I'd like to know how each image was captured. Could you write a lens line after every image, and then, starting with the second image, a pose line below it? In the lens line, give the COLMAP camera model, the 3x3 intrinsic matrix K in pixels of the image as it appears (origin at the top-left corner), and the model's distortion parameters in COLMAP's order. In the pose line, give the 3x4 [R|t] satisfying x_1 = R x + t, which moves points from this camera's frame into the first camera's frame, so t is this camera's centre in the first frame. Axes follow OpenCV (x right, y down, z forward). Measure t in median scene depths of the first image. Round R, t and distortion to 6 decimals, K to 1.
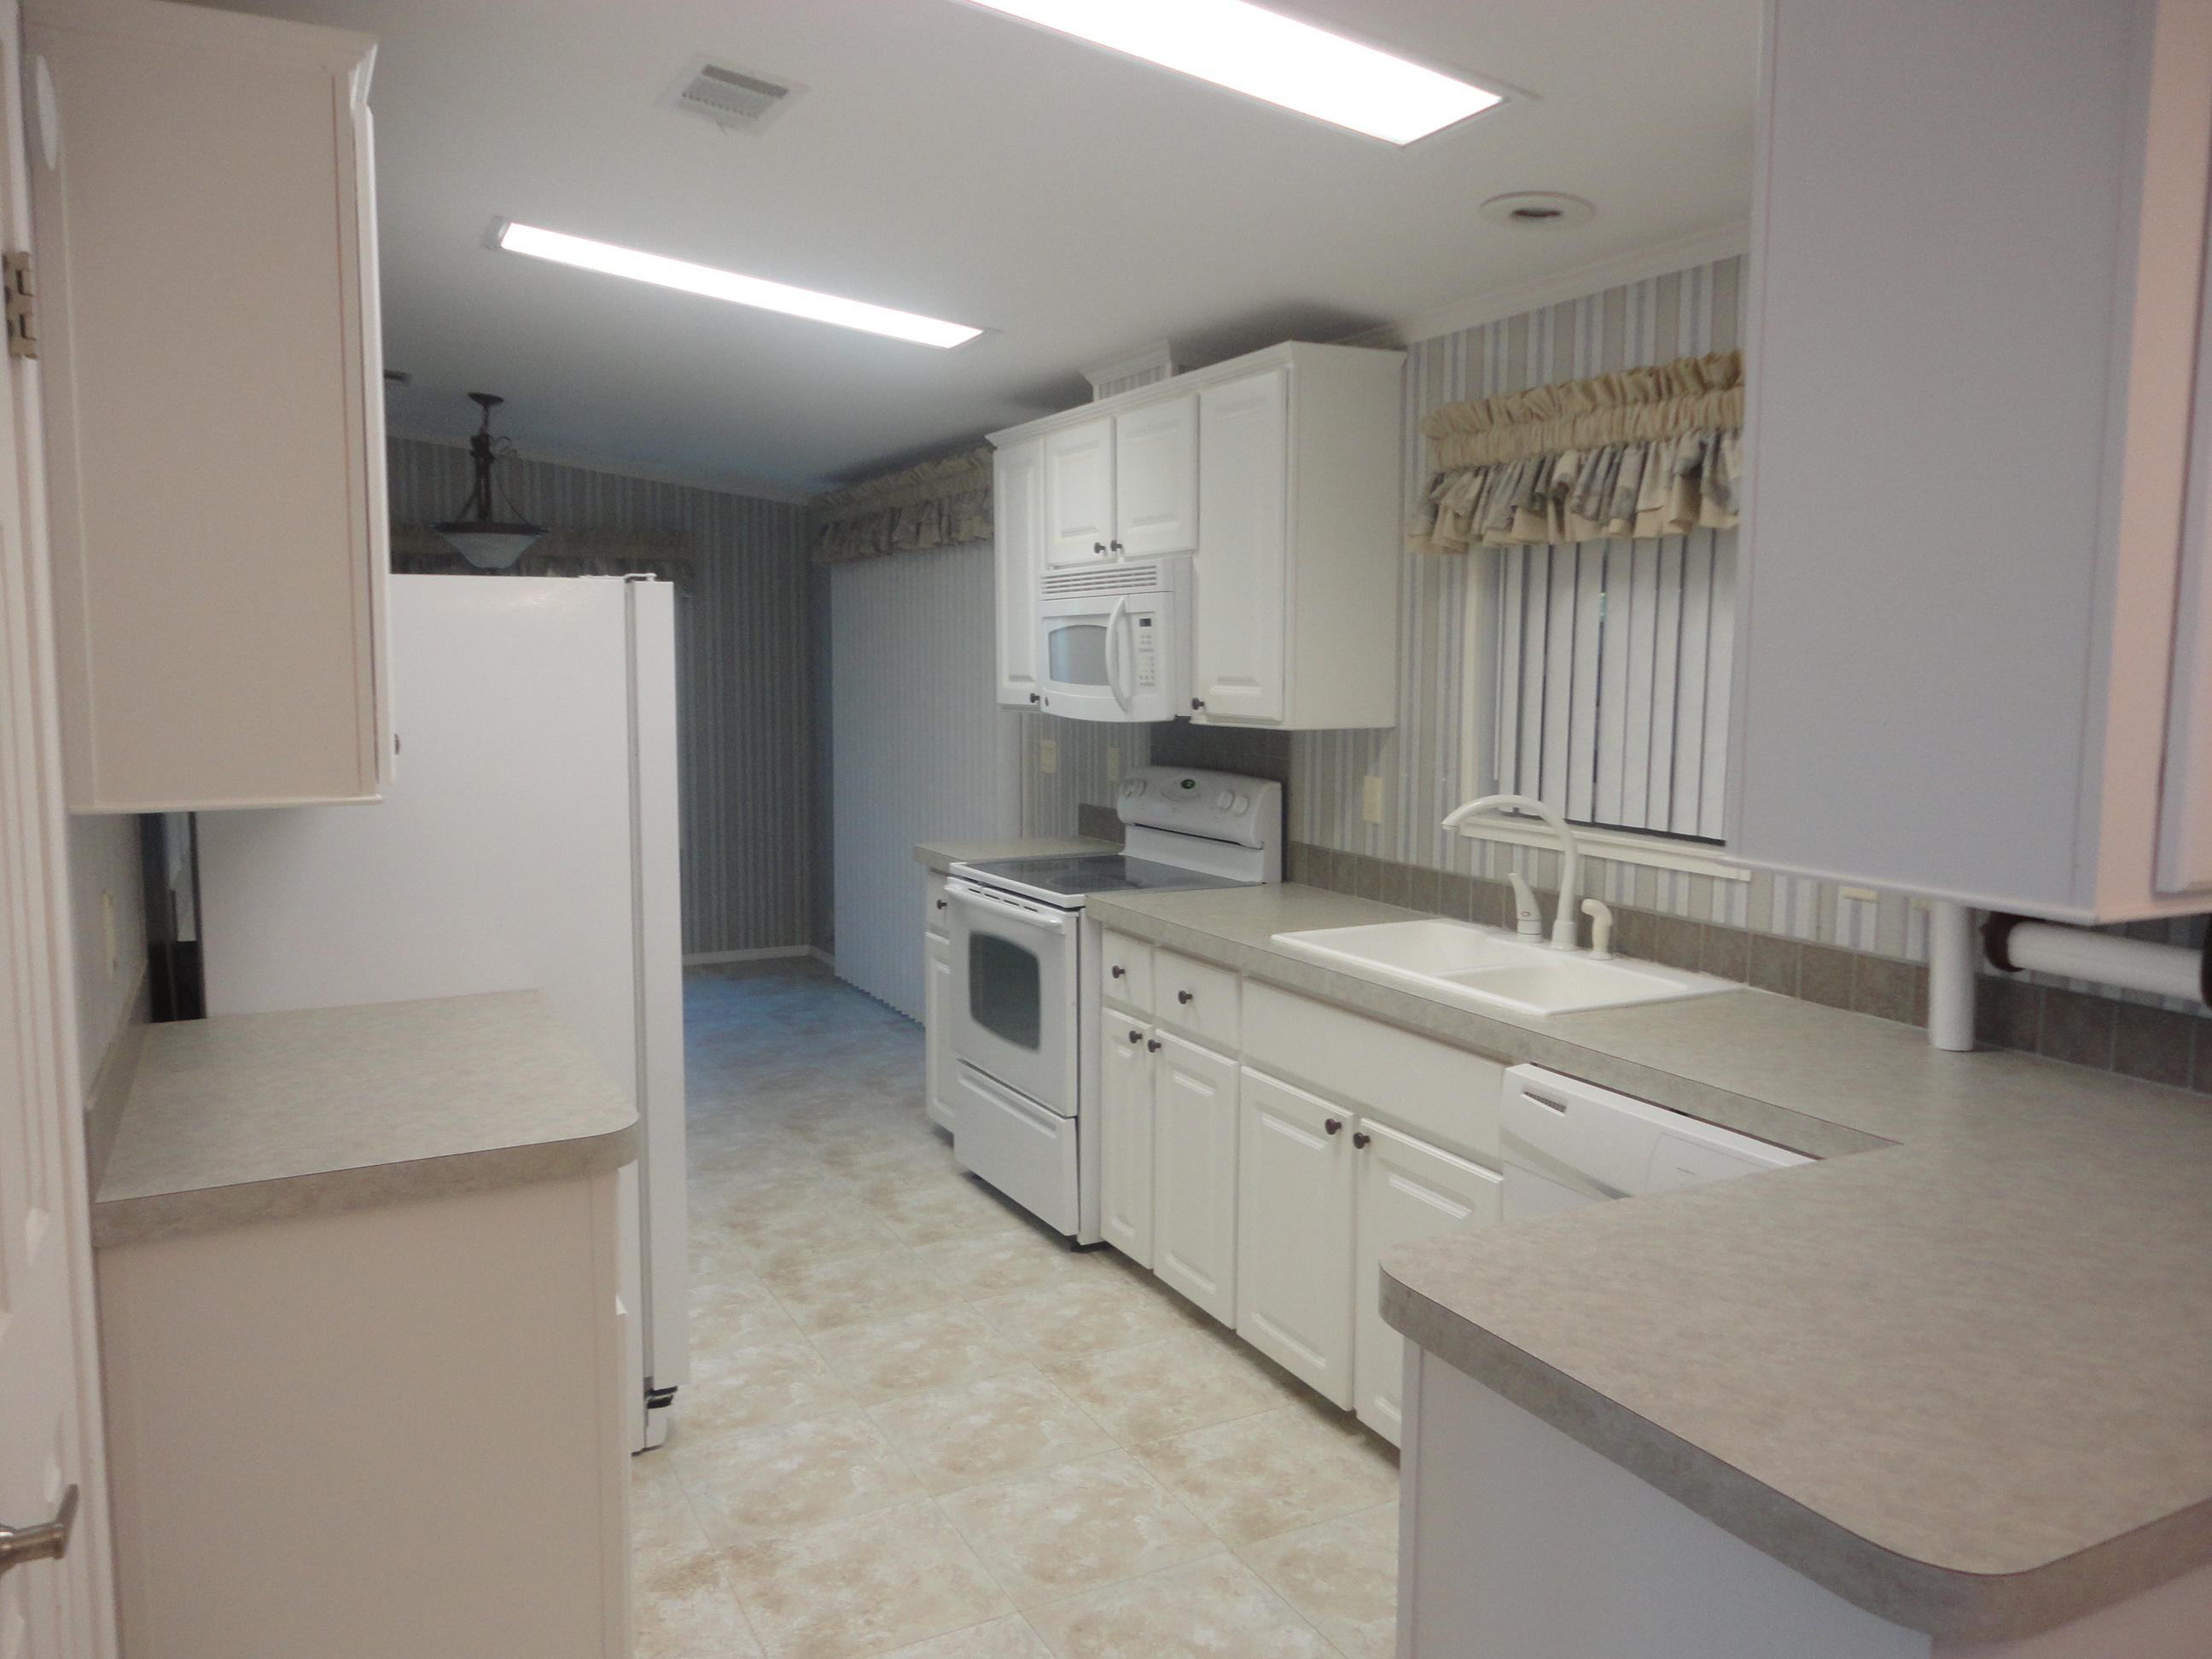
lens RADIAL K [[1617.3, 0, 1111.5], [0, 1617.3, 825.5], [0, 0, 1]] dist [0.003196, 0.000728]
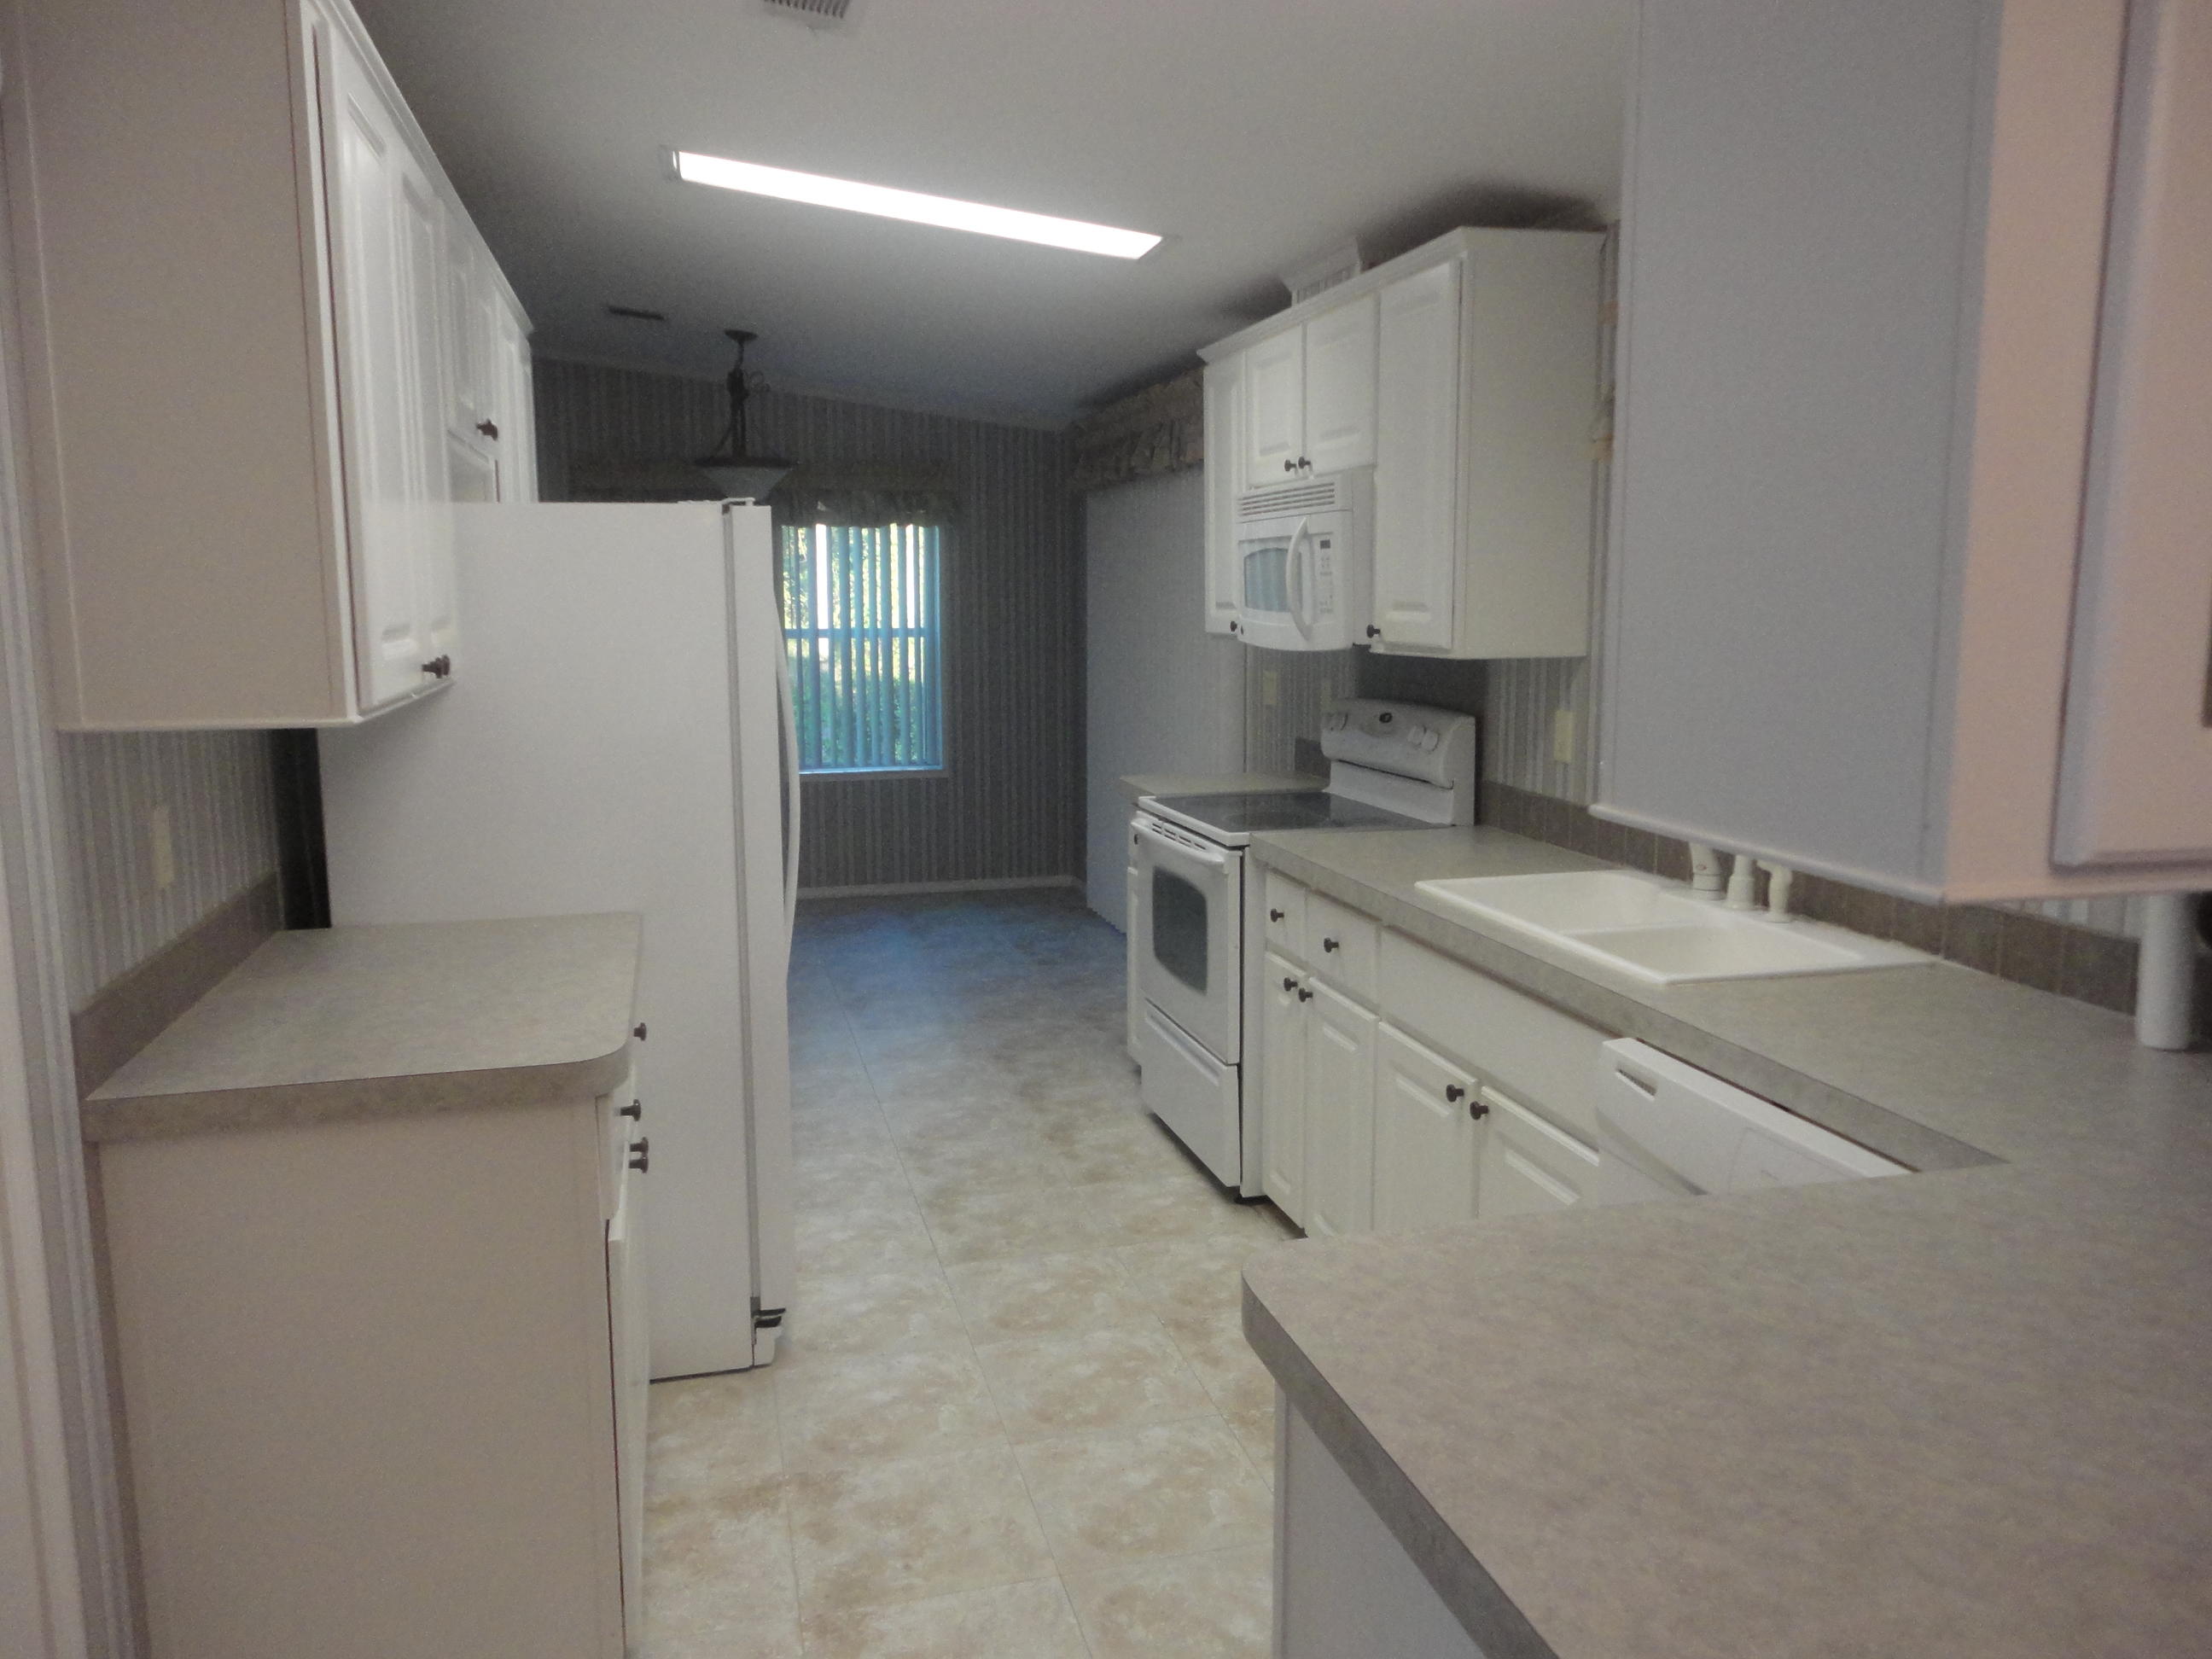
lens RADIAL K [[1617.3, 0, 1112.0], [0, 1617.3, 828.0], [0, 0, 1]] dist [0.003196, 0.000728]
pose [[0.975732, 0.024845, -0.217556, 0.123693], [-0.015670, 0.998918, 0.043797, -0.000410], [0.218408, -0.039325, 0.975065, 0.062068]]
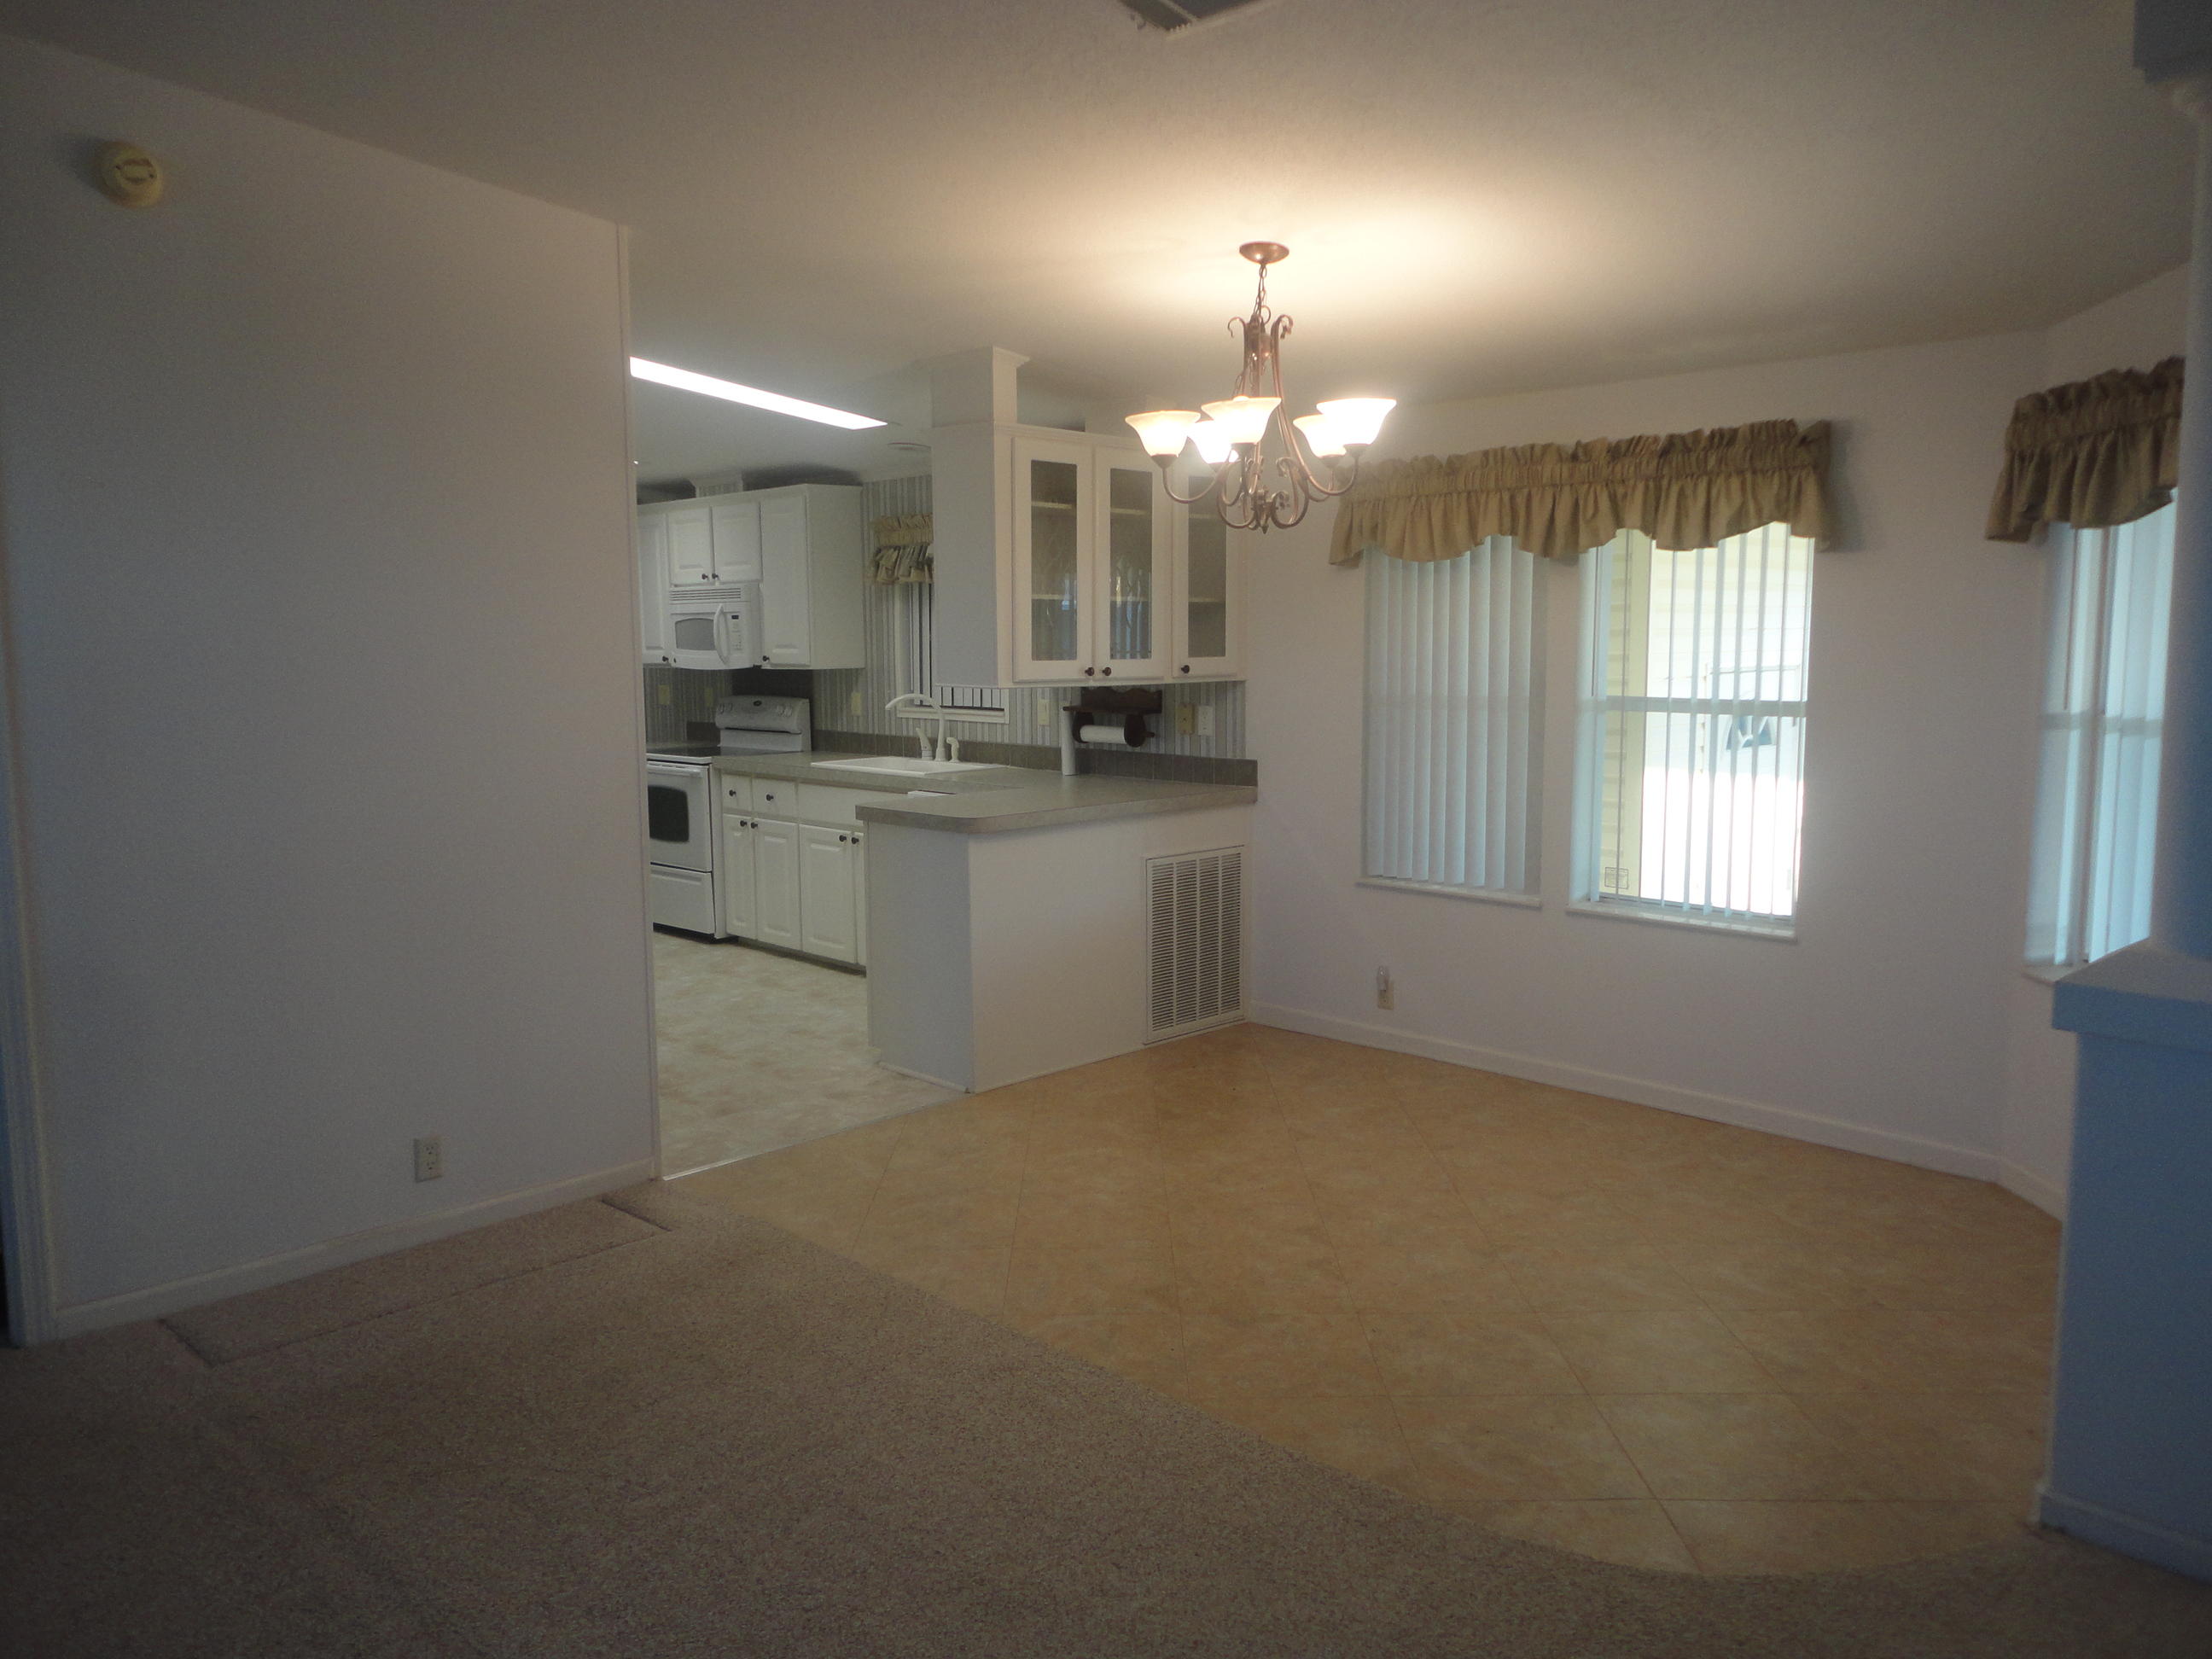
lens RADIAL K [[1617.3, 0, 1108.5], [0, 1617.3, 825.8], [0, 0, 1]] dist [0.003196, 0.000728]
pose [[0.953894, -0.045999, 0.296599, -0.158559], [0.041789, 0.998916, 0.020522, 0.118220], [-0.297221, -0.007182, 0.954782, -1.127545]]
